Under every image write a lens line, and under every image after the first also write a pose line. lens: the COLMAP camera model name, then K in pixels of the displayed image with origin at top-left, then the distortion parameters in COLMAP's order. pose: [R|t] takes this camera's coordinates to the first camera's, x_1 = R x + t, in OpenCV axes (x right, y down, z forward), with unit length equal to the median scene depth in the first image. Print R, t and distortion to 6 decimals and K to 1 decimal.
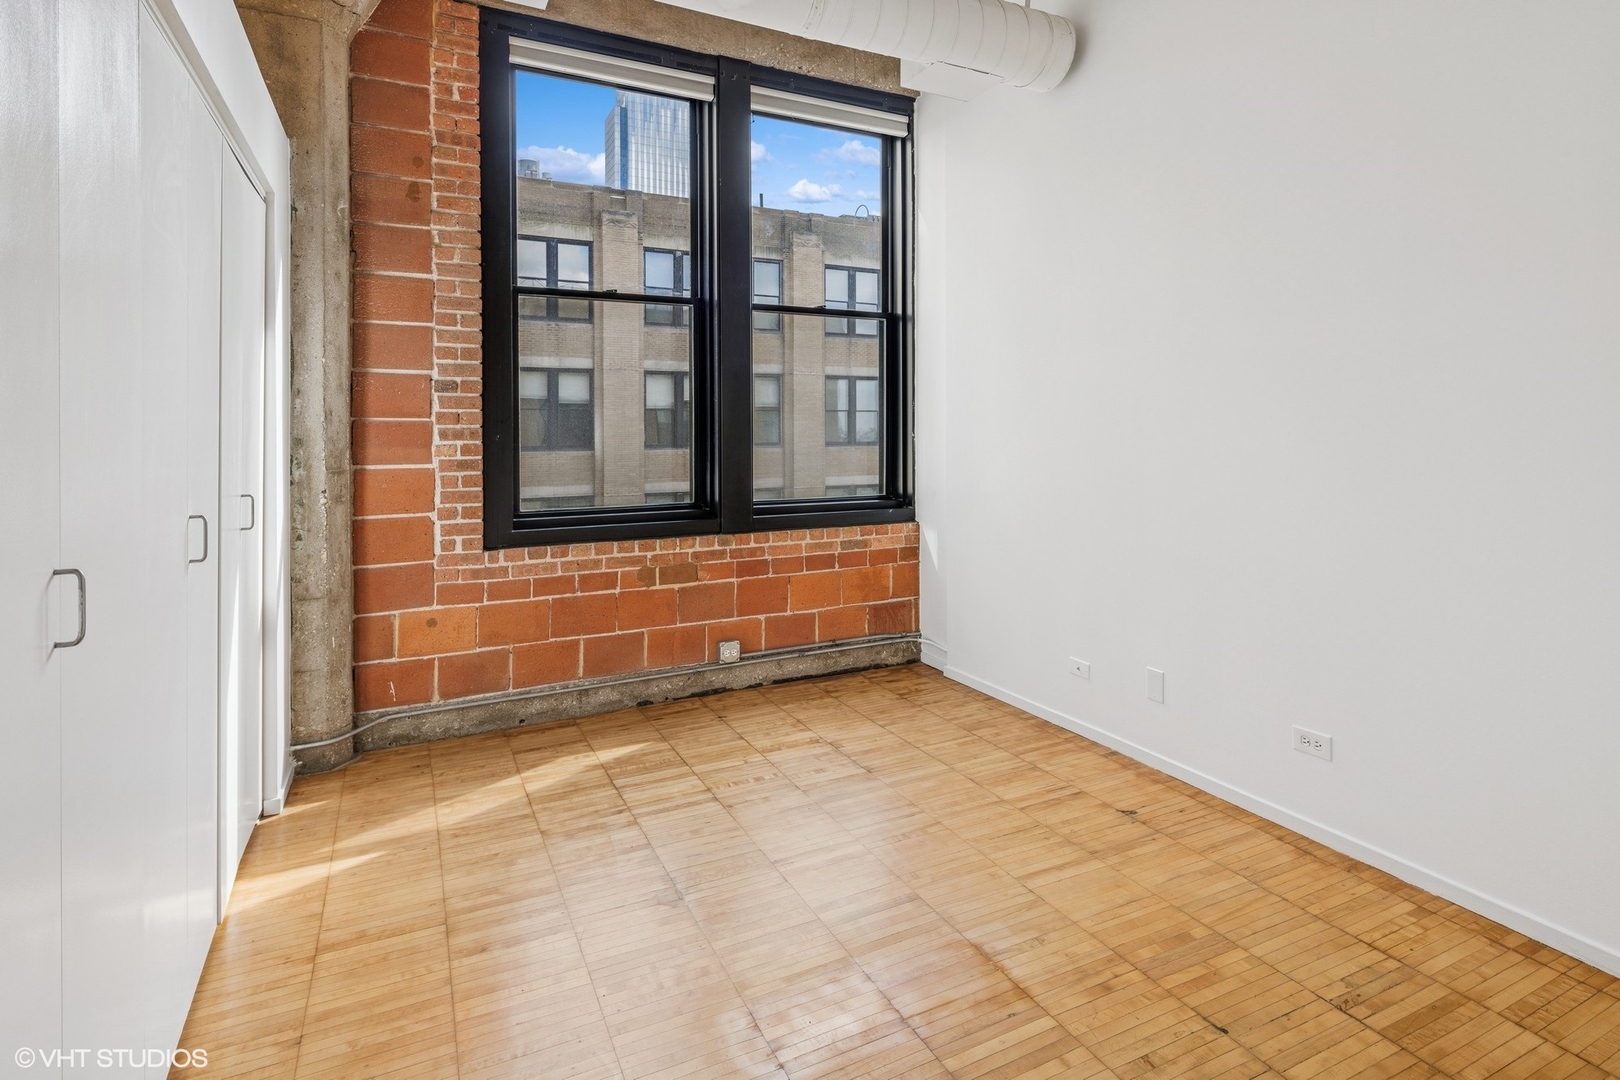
lens RADIAL K [[810.7, 0, 810.0], [0, 810.7, 540.0], [0, 0, 1]] dist [0.000130, -0.000123]
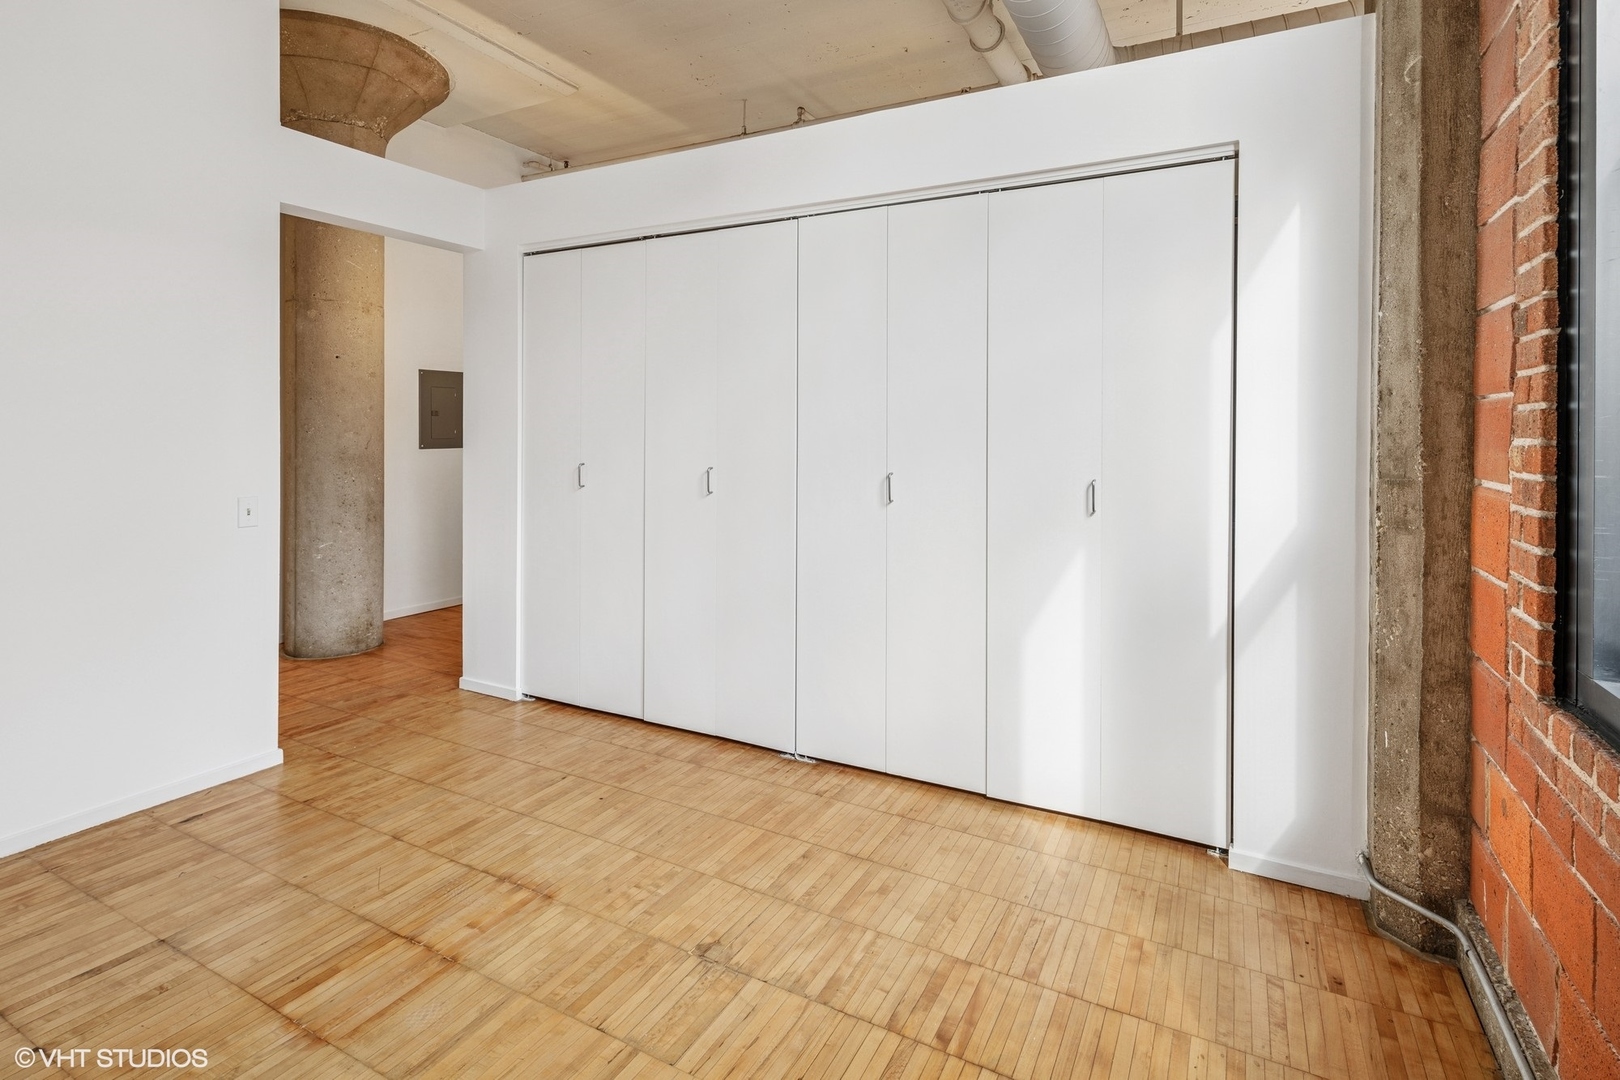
lens RADIAL K [[813.4, 0, 806.9], [0, 813.4, 464.4], [0, 0, 1]] dist [0.002102, -0.000373]
pose [[-0.825148, 0.020825, -0.564533, 0.186801], [-0.076721, 0.985930, 0.148510, -0.173312], [0.559683, 0.165854, -0.811940, 1.384956]]
